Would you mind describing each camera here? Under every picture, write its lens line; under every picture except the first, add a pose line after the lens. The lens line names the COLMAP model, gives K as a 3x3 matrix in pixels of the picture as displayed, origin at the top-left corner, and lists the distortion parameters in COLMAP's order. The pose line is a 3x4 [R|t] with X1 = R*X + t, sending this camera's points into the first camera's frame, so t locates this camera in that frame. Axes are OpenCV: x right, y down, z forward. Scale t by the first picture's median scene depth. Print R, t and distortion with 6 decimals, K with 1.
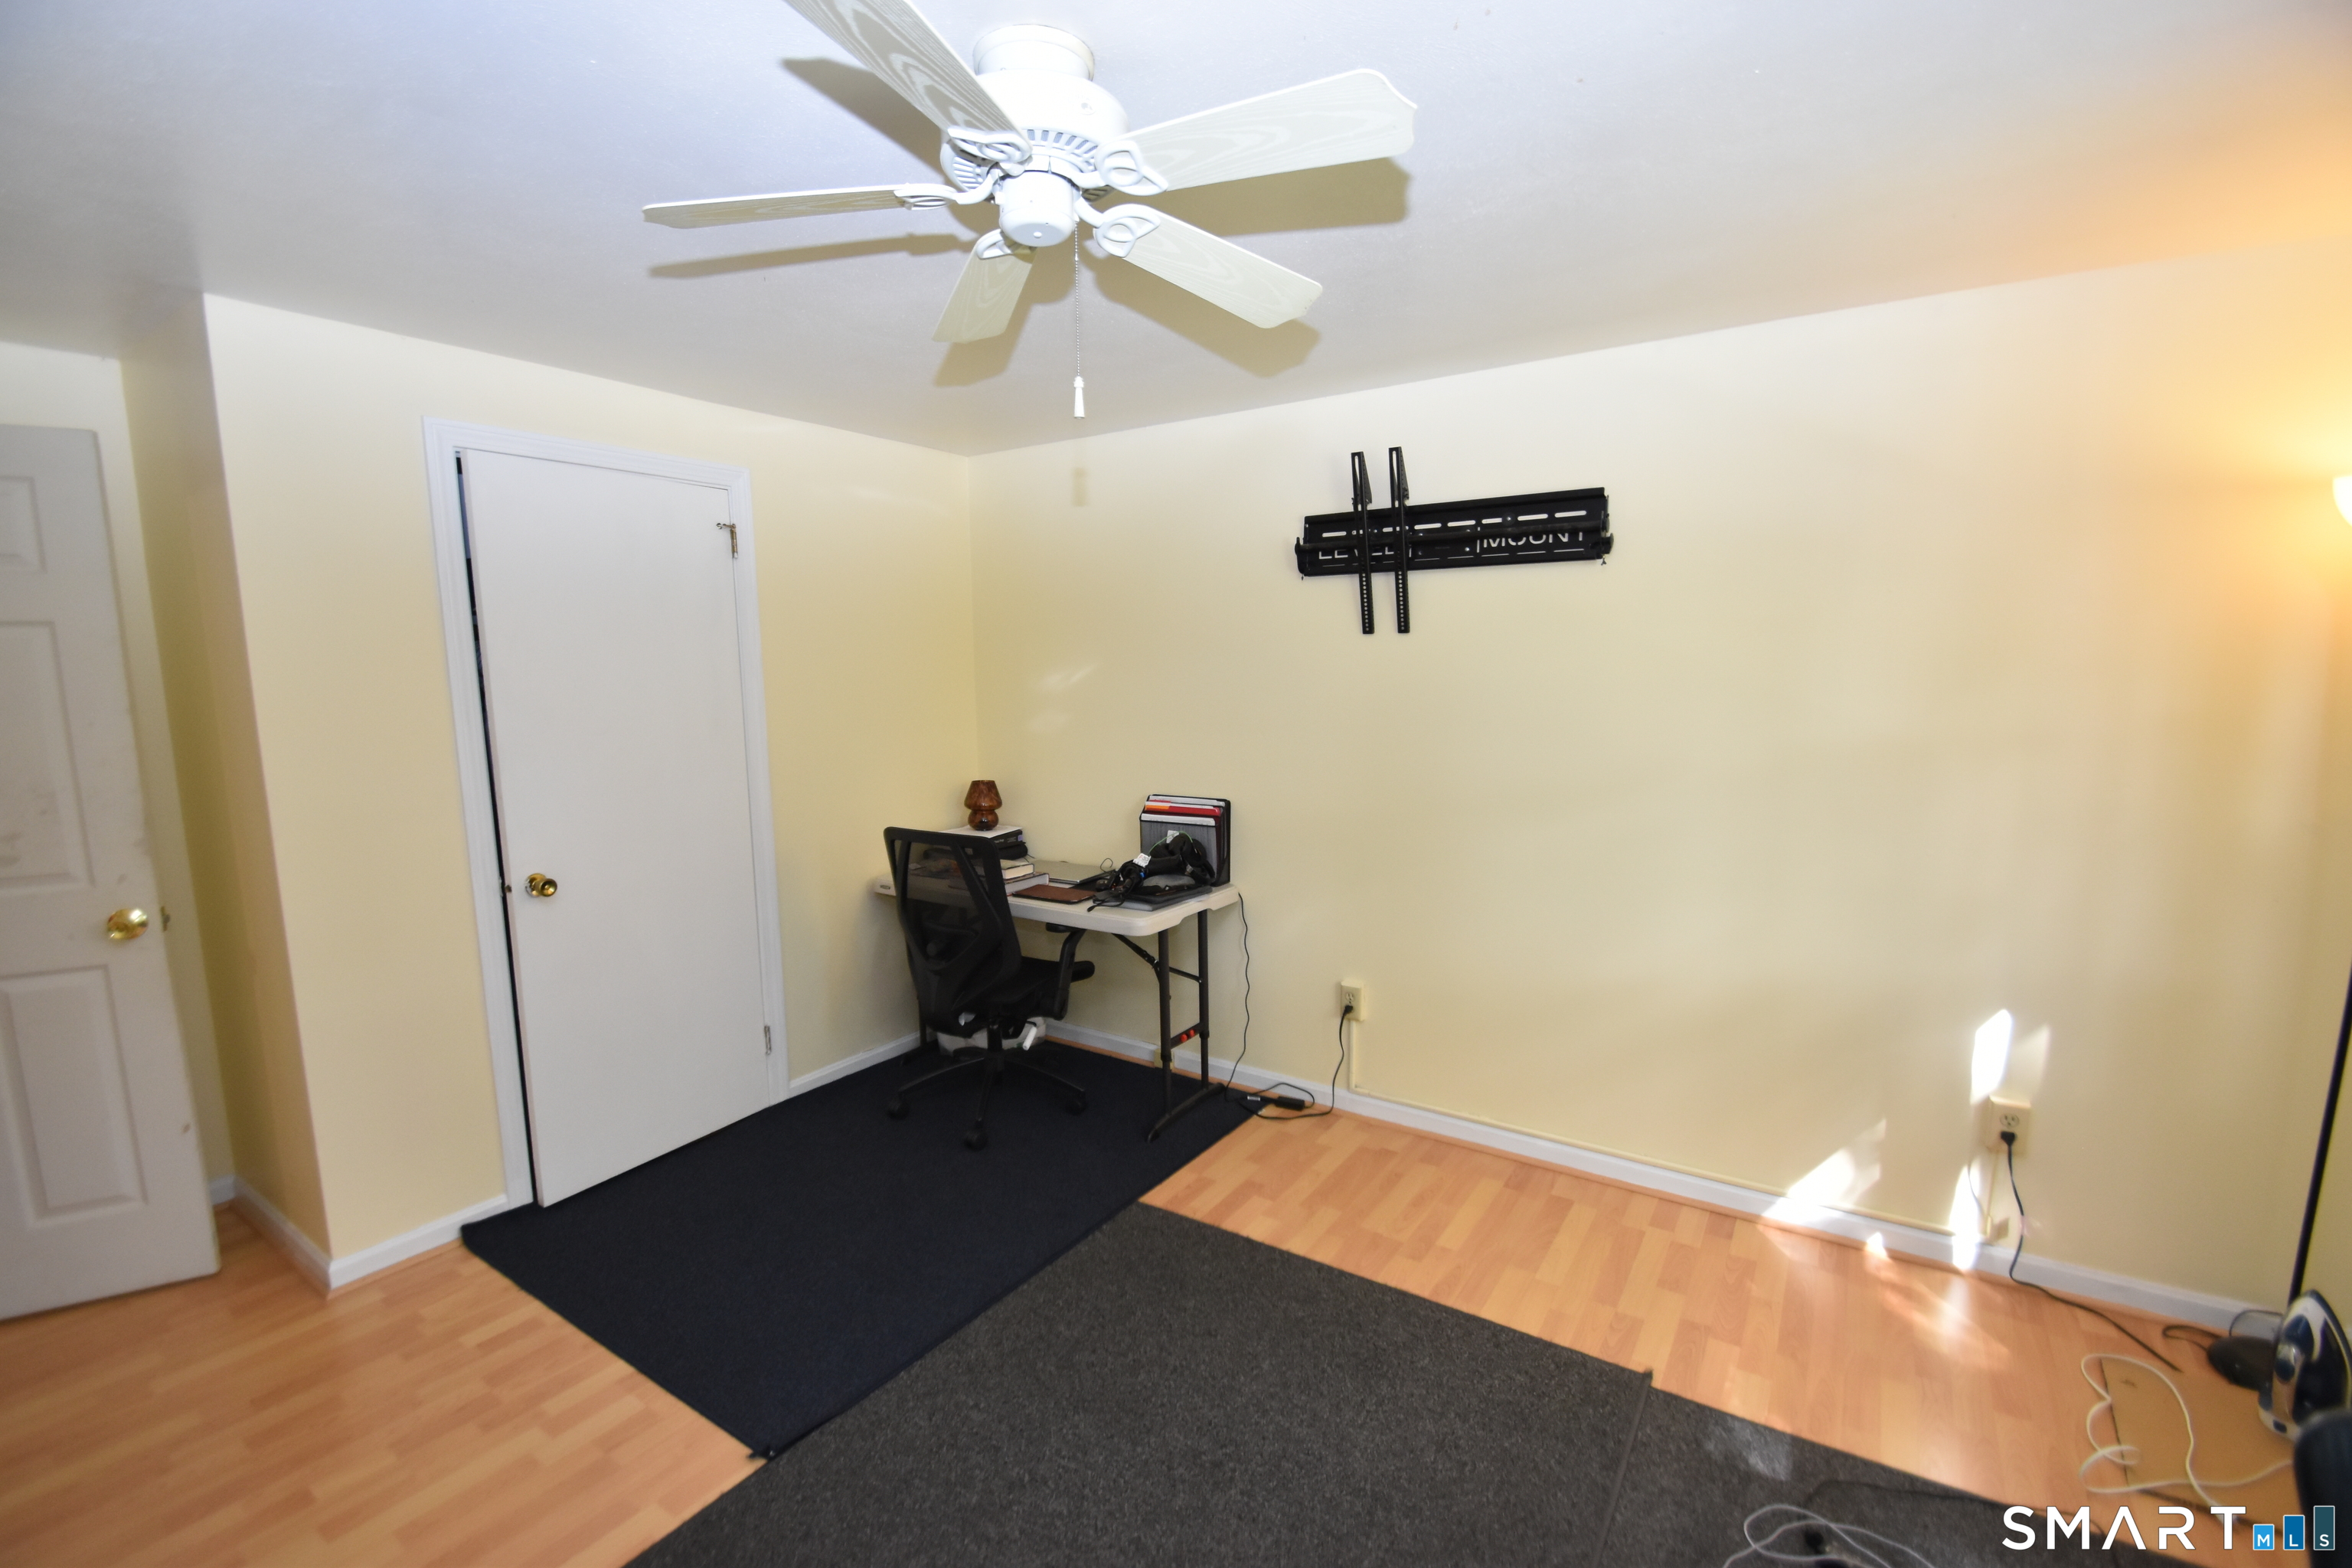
lens RADIAL K [[1022.6, 0, 1178.3], [0, 1022.6, 809.0], [0, 0, 1]] dist [-0.000903, -0.012412]
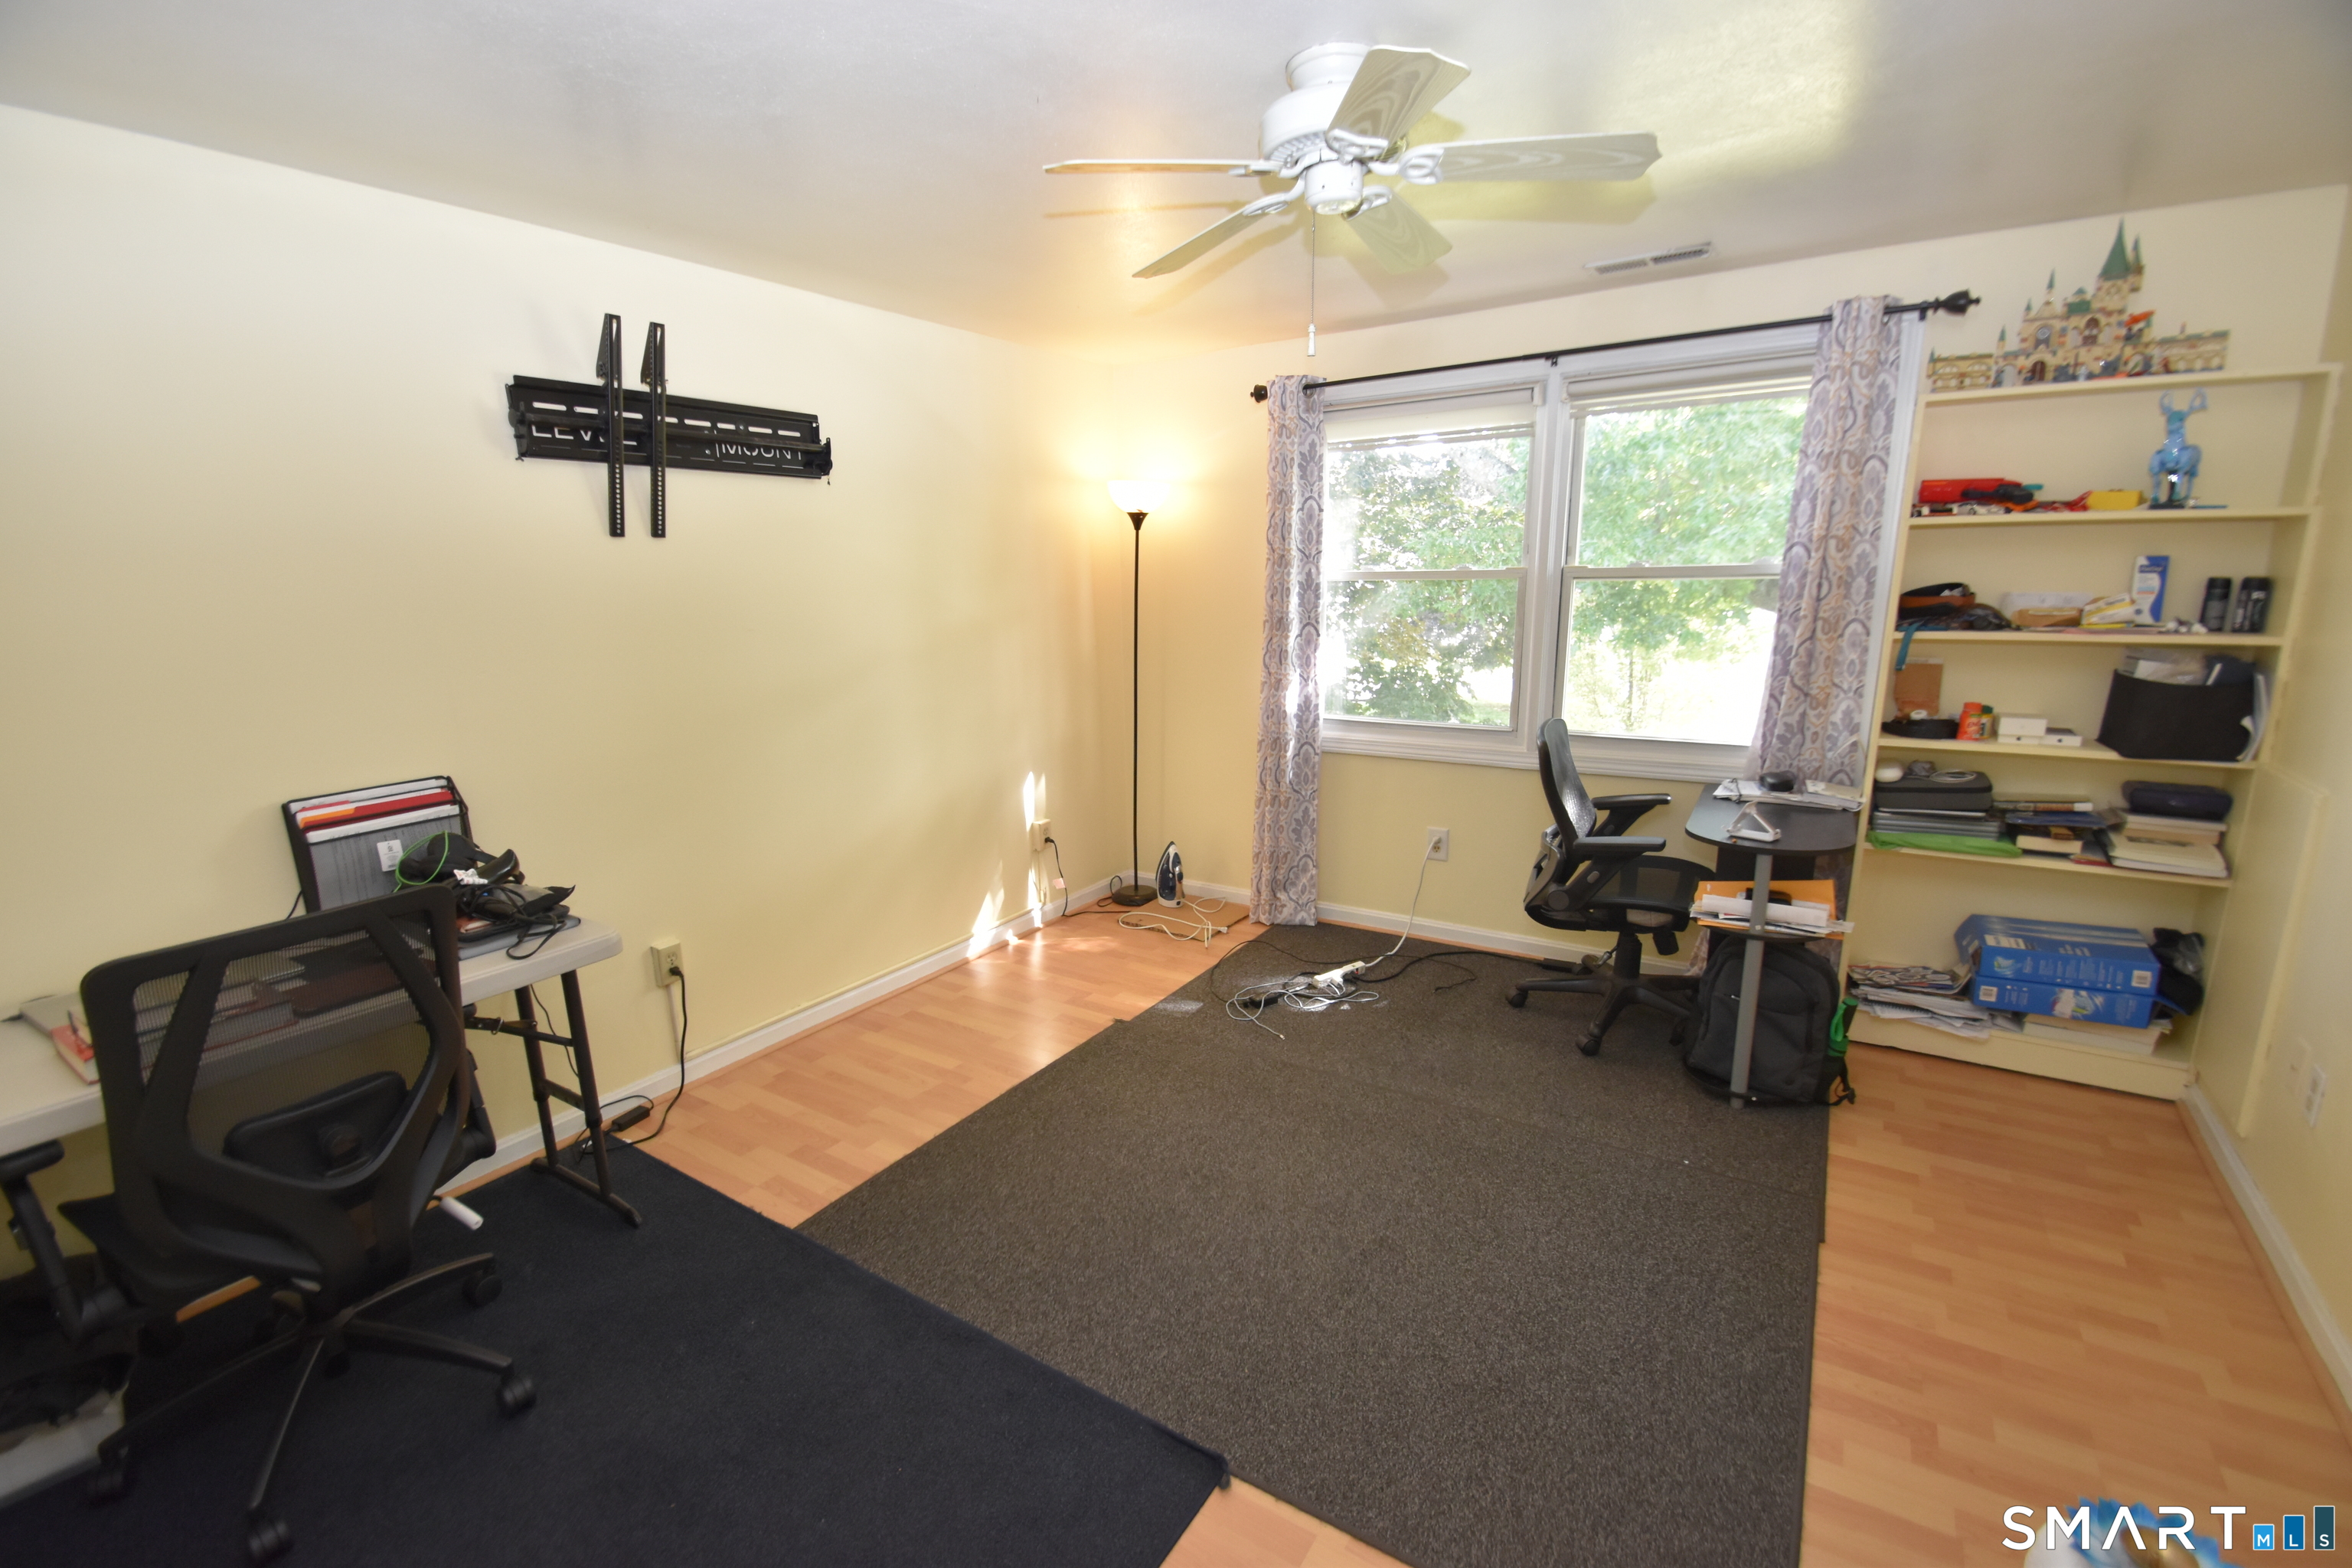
lens RADIAL K [[1013.9, 0, 1176.0], [0, 1013.9, 784.0], [0, 0, 1]] dist [0.024328, 0.000000]
pose [[-0.003925, -0.207457, 0.978236, -0.747144], [0.149573, 0.967117, 0.205699, -0.085346], [-0.988743, 0.147125, 0.027234, 0.597980]]
